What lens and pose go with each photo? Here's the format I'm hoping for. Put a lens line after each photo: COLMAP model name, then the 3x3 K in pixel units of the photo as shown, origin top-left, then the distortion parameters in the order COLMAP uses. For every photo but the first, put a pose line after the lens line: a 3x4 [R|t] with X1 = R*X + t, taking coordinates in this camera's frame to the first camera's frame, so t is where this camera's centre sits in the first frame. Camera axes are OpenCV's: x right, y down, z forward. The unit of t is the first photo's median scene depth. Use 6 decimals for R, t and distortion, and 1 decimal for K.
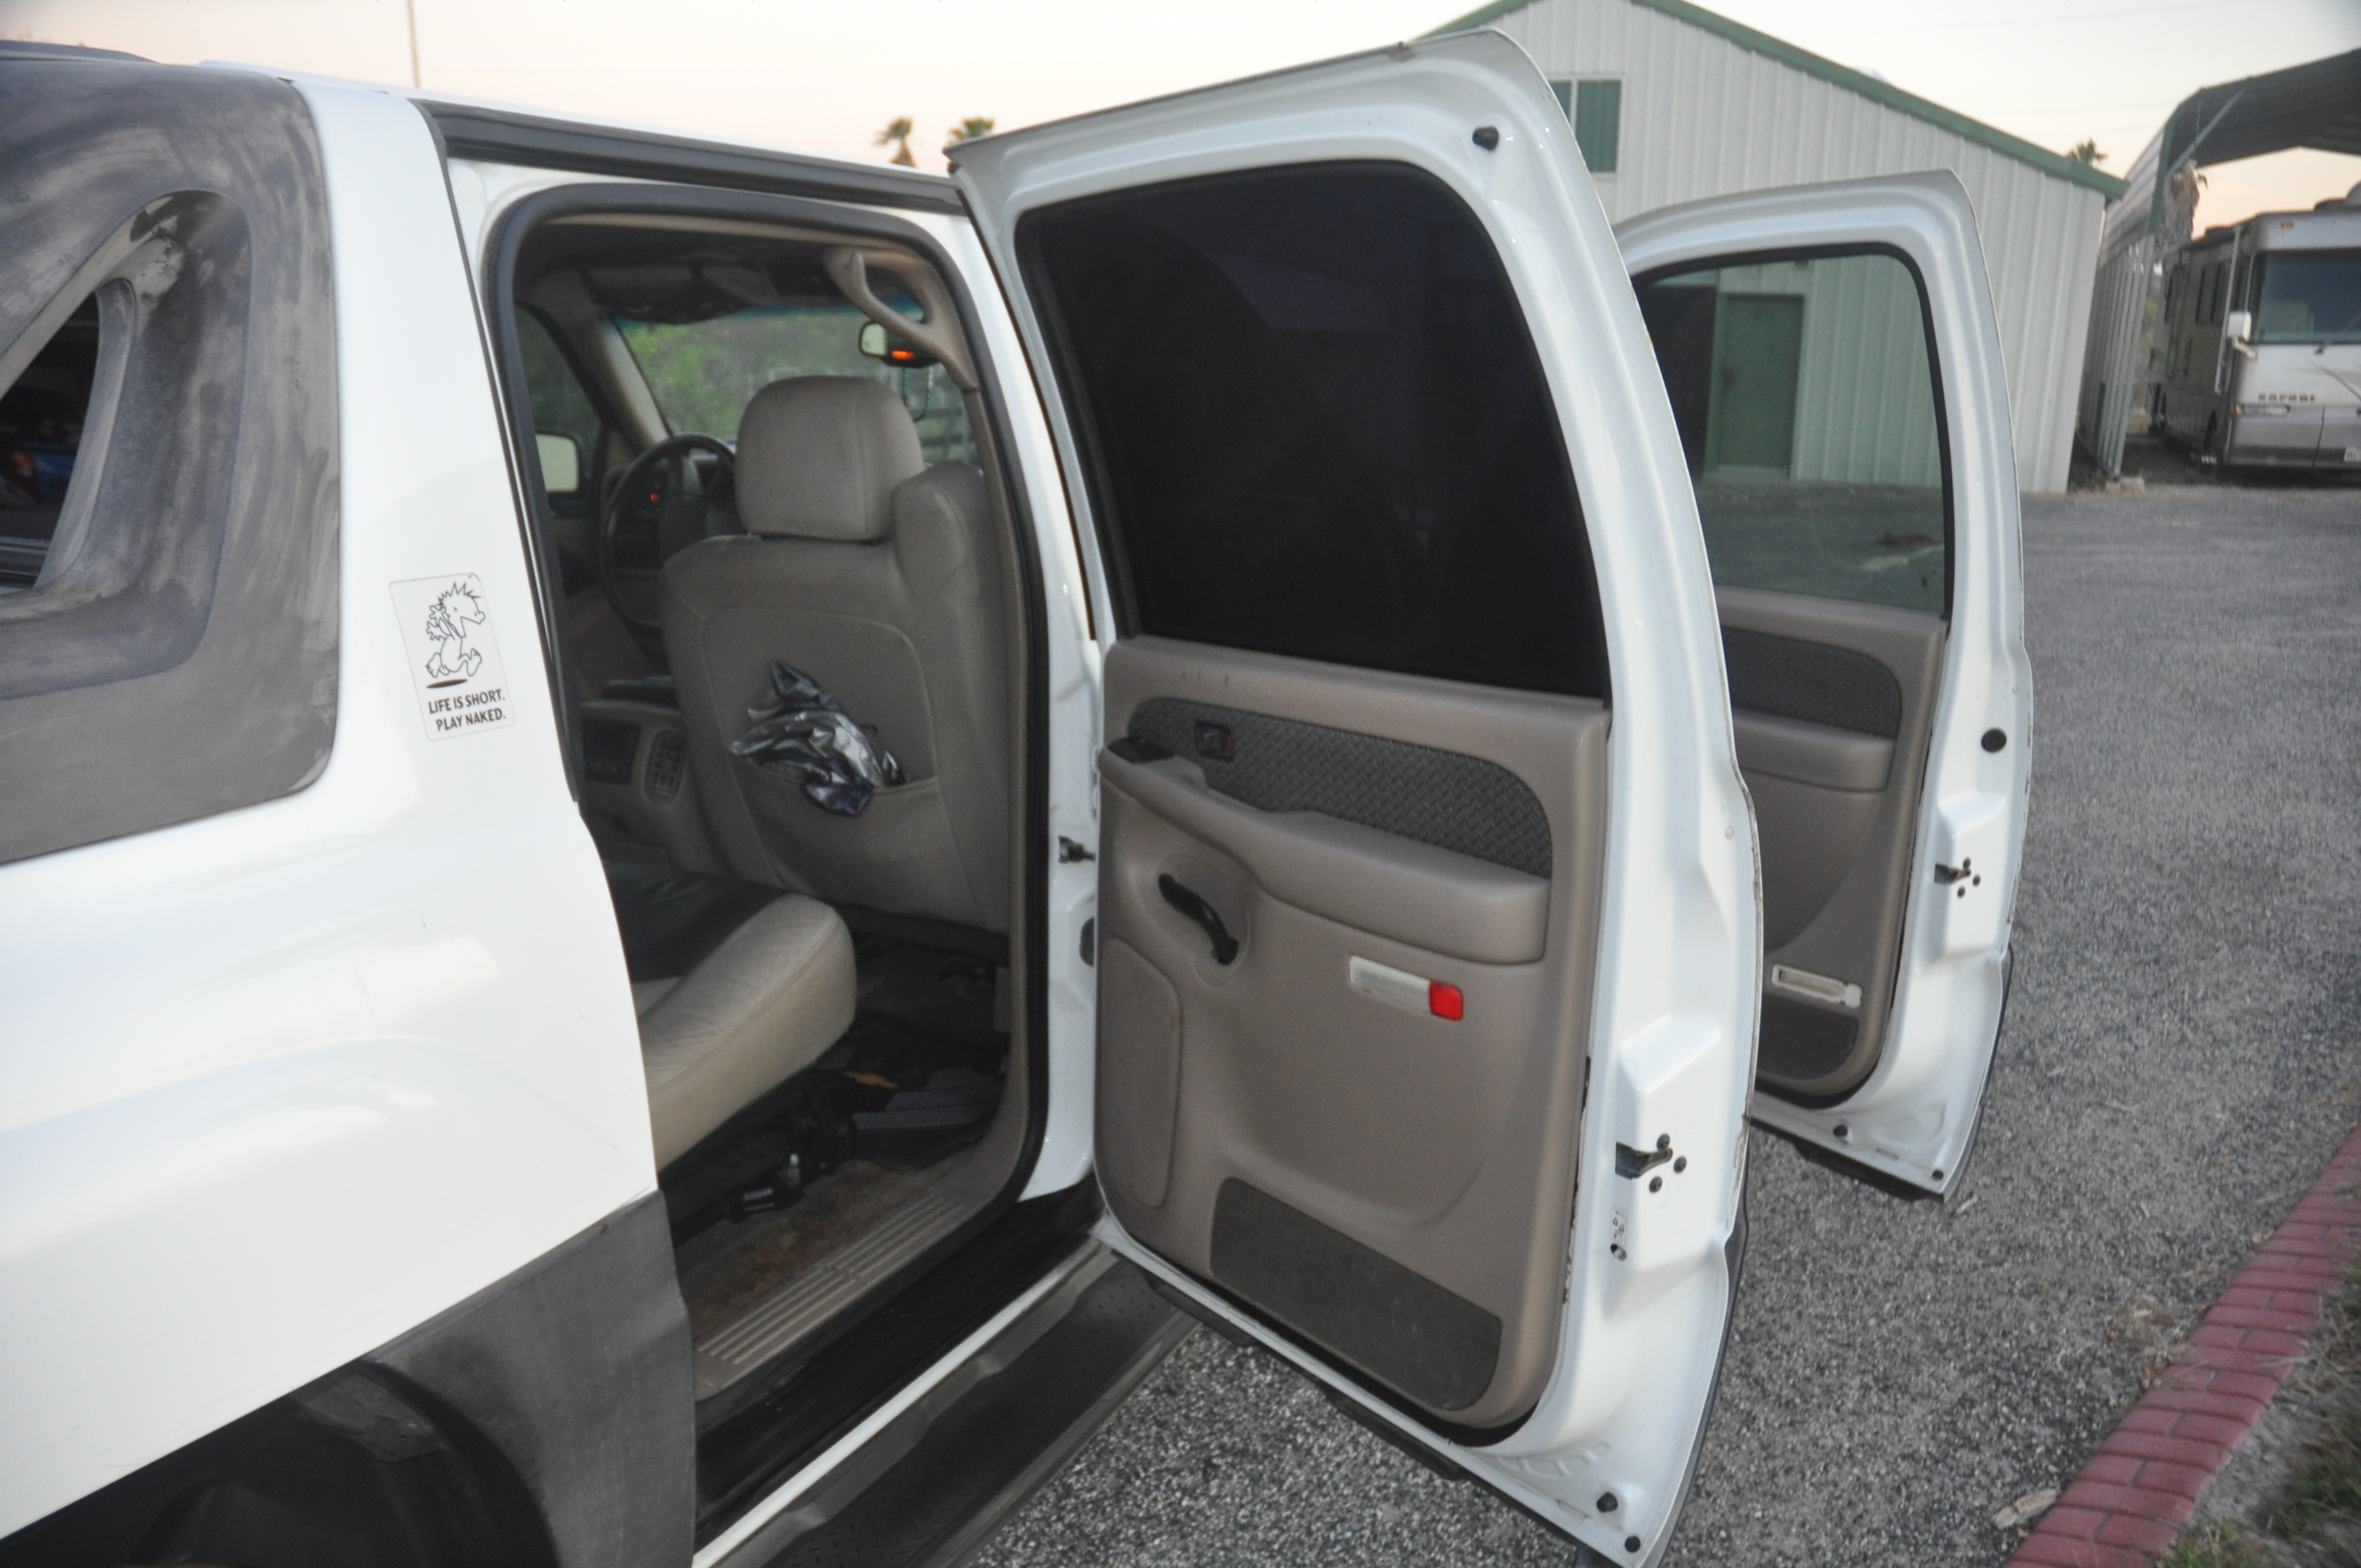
lens RADIAL K [[1846.1, 0, 1176.0], [0, 1846.1, 780.6], [0, 0, 1]] dist [-0.138638, 0.125679]
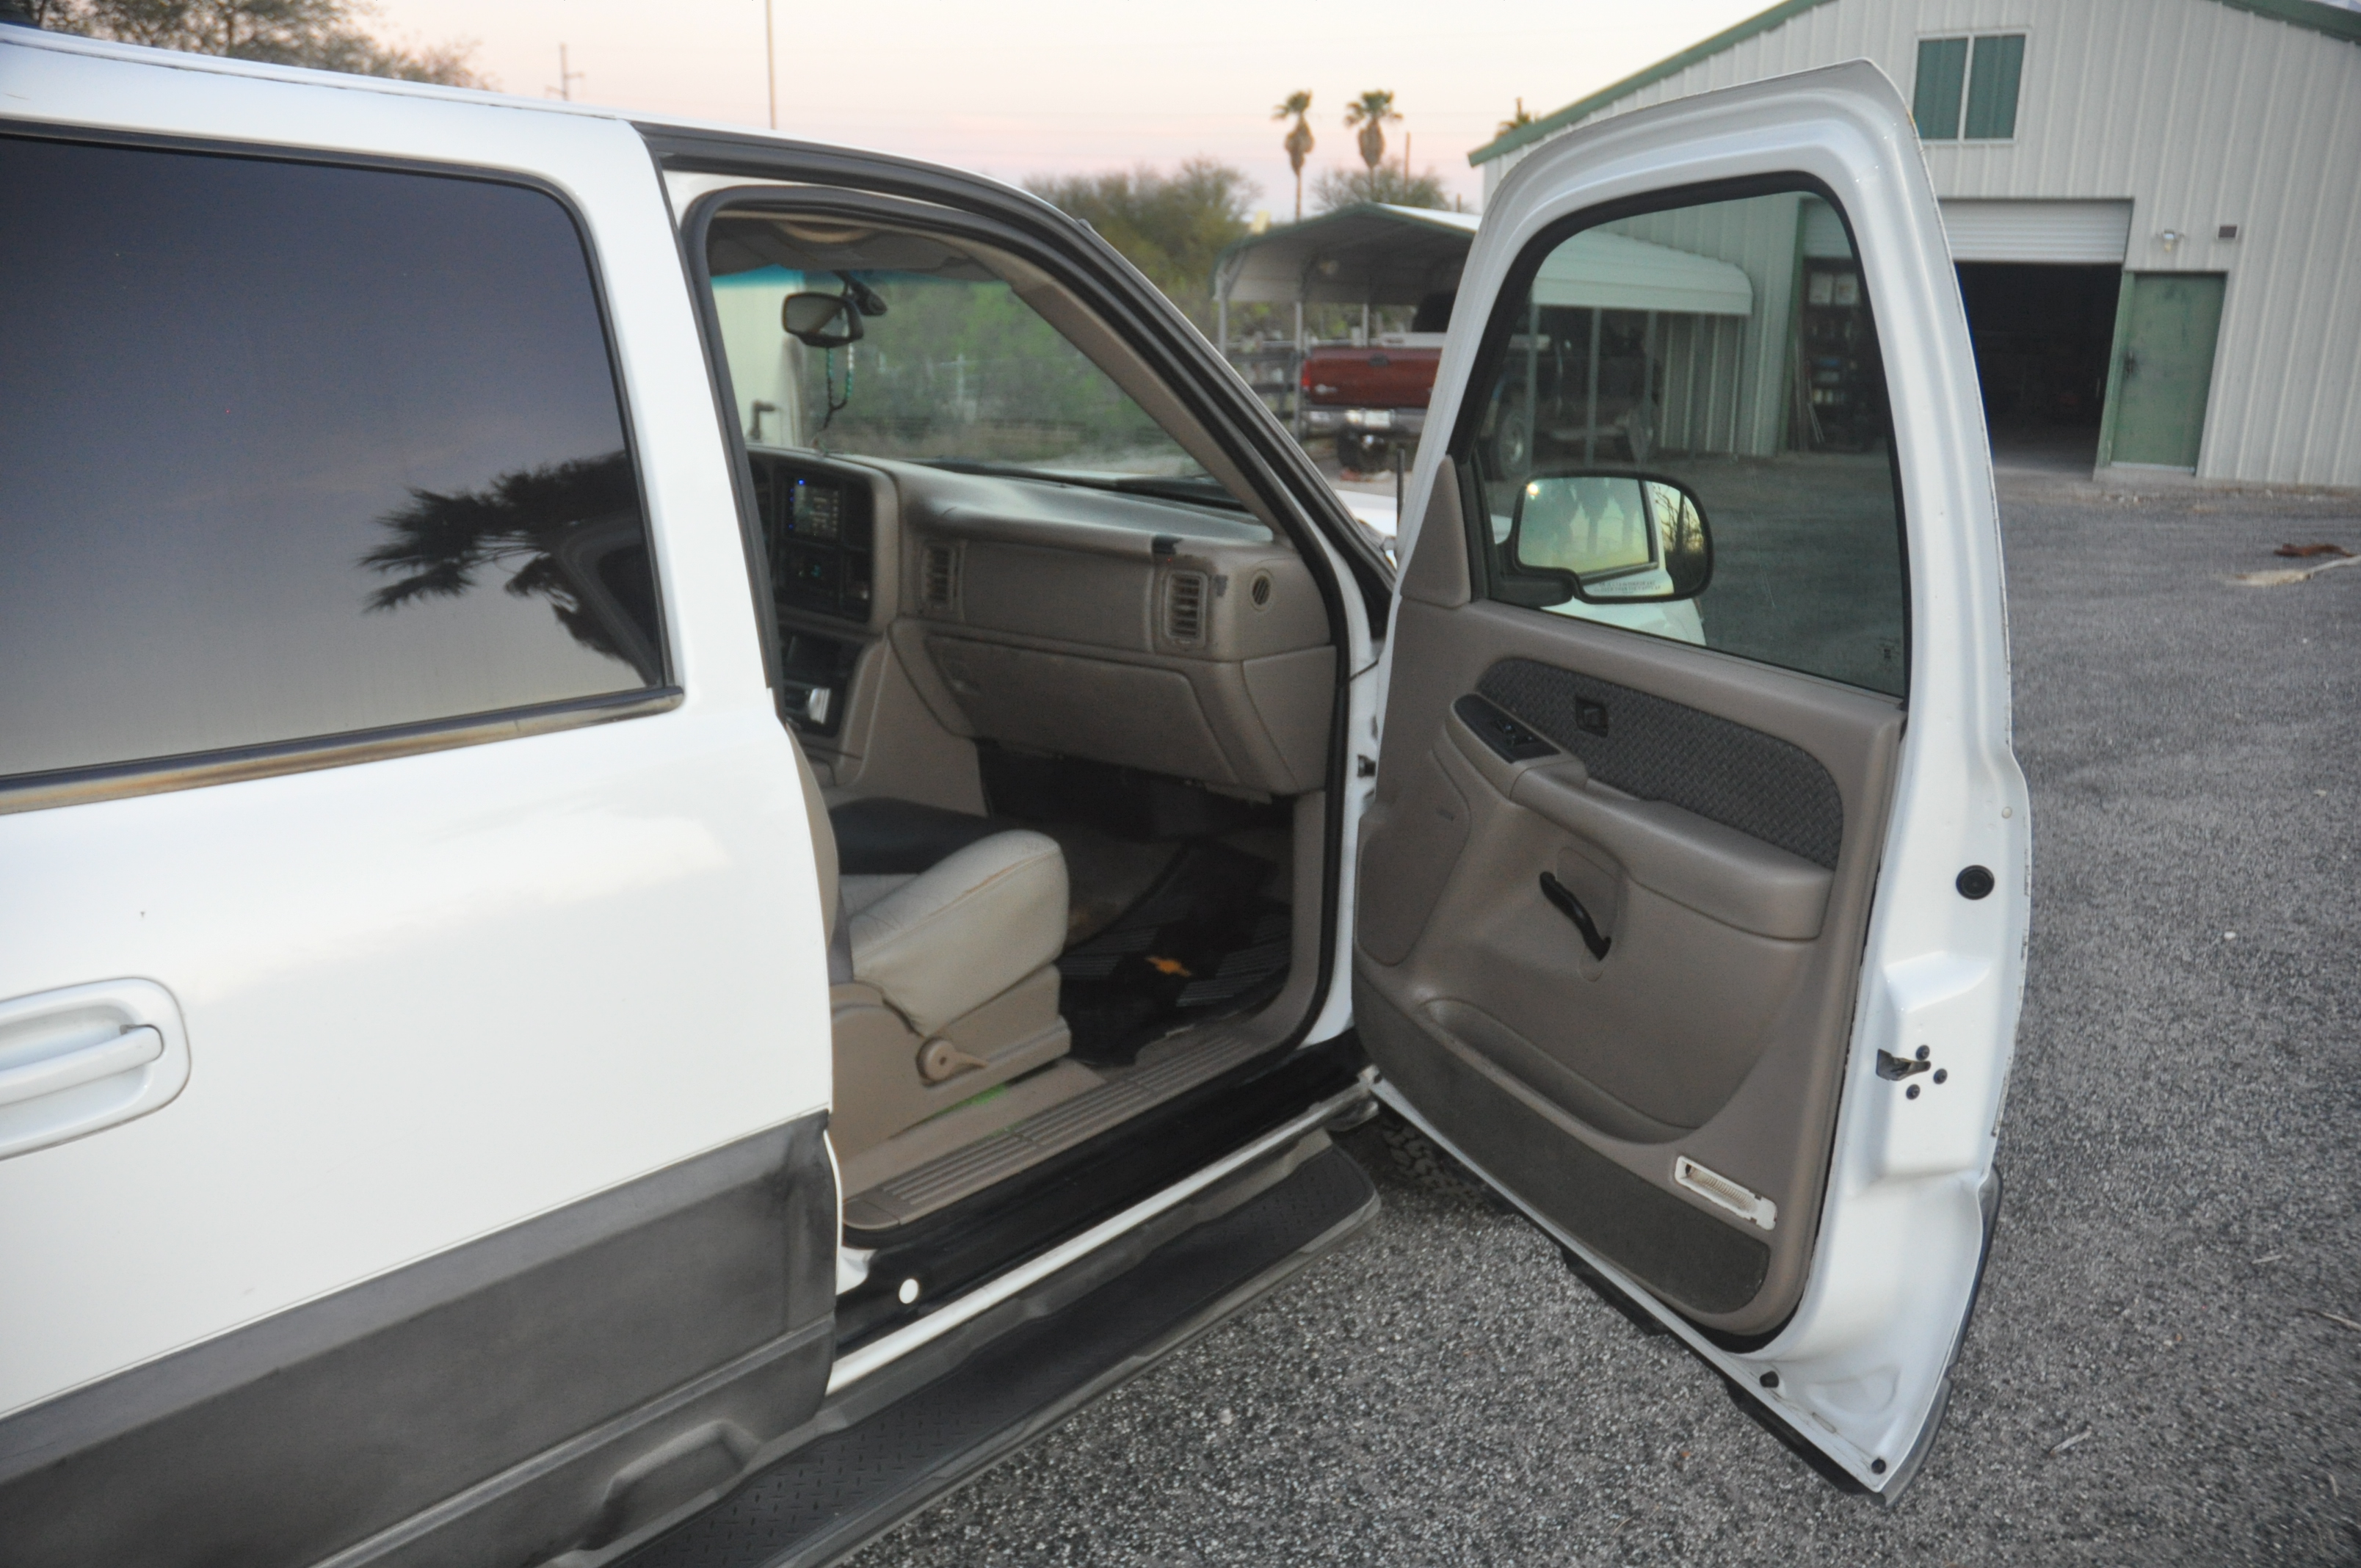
lens RADIAL K [[1846.1, 0, 1175.2], [0, 1846.1, 779.9], [0, 0, 1]] dist [-0.138638, 0.125679]
pose [[0.977035, 0.052803, -0.206430, 0.210910], [-0.050244, 0.998581, 0.017626, -0.042665], [0.207068, -0.006849, 0.978303, 0.176937]]
